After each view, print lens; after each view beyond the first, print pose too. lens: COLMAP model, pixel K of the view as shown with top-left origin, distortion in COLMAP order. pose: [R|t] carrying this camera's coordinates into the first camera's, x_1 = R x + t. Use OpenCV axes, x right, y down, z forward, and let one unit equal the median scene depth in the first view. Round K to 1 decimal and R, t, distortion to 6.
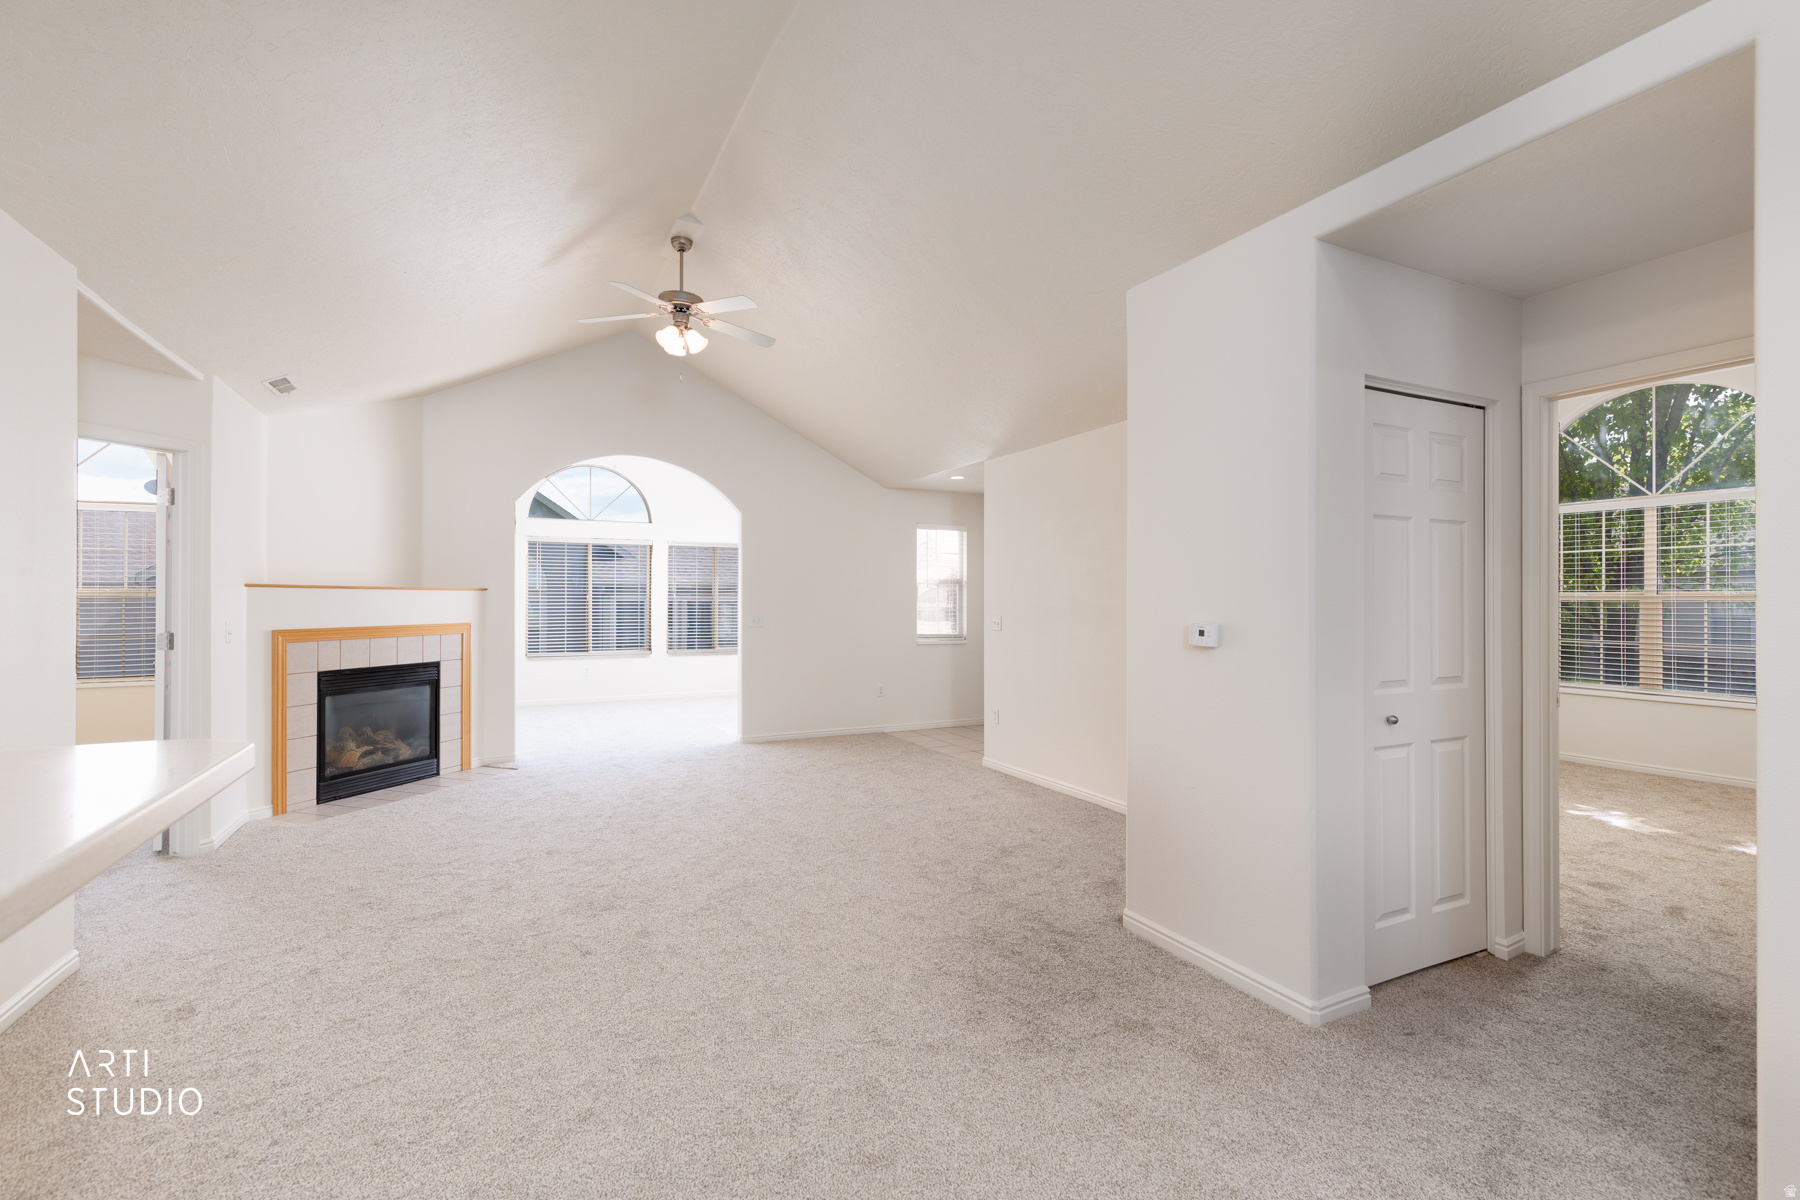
lens RADIAL K [[803.8, 0, 906.9], [0, 803.8, 597.1], [0, 0, 1]] dist [0.001040, 0.000268]
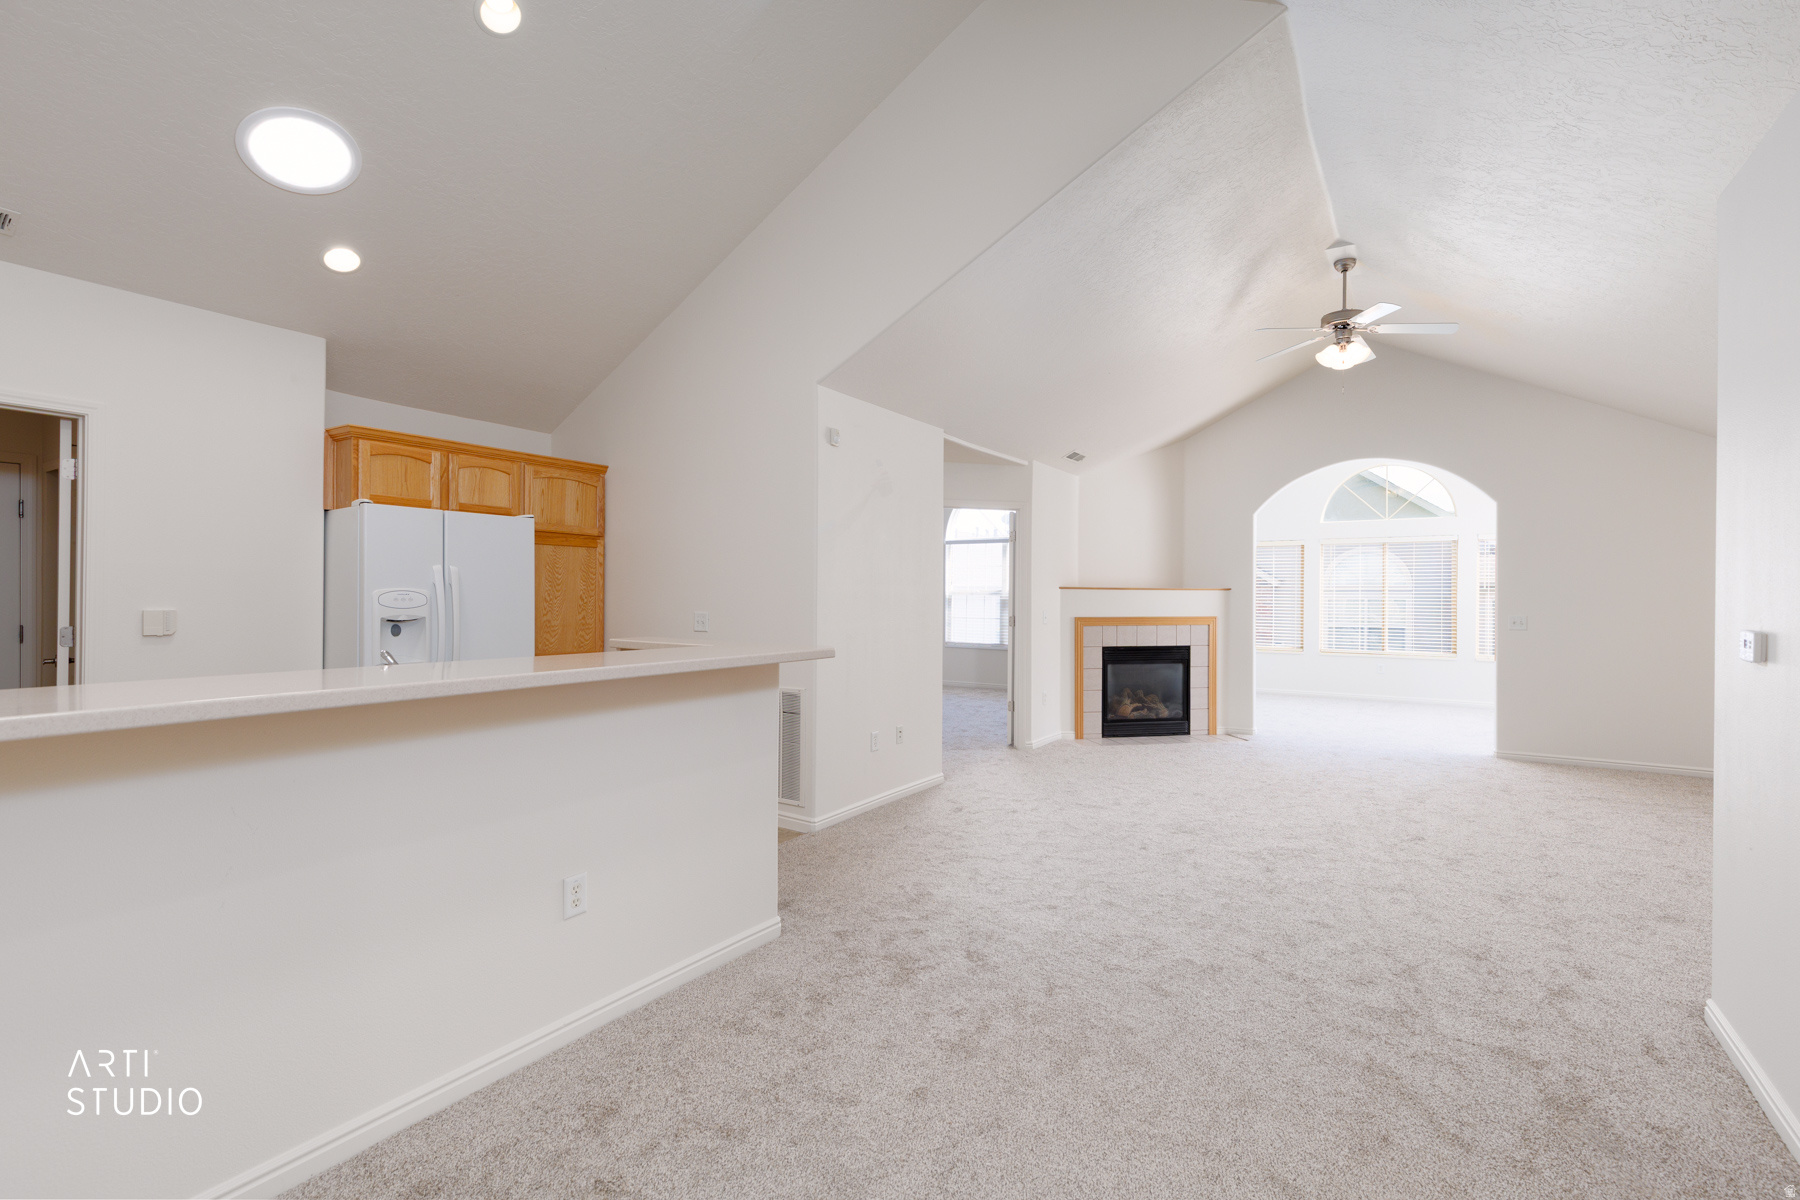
lens RADIAL K [[803.8, 0, 906.9], [0, 803.8, 597.1], [0, 0, 1]] dist [0.001040, 0.000268]
pose [[0.501096, 0.002260, -0.865389, 0.350464], [-0.000887, 0.999997, 0.002098, 0.000179], [0.865391, -0.000283, 0.501097, -0.036871]]
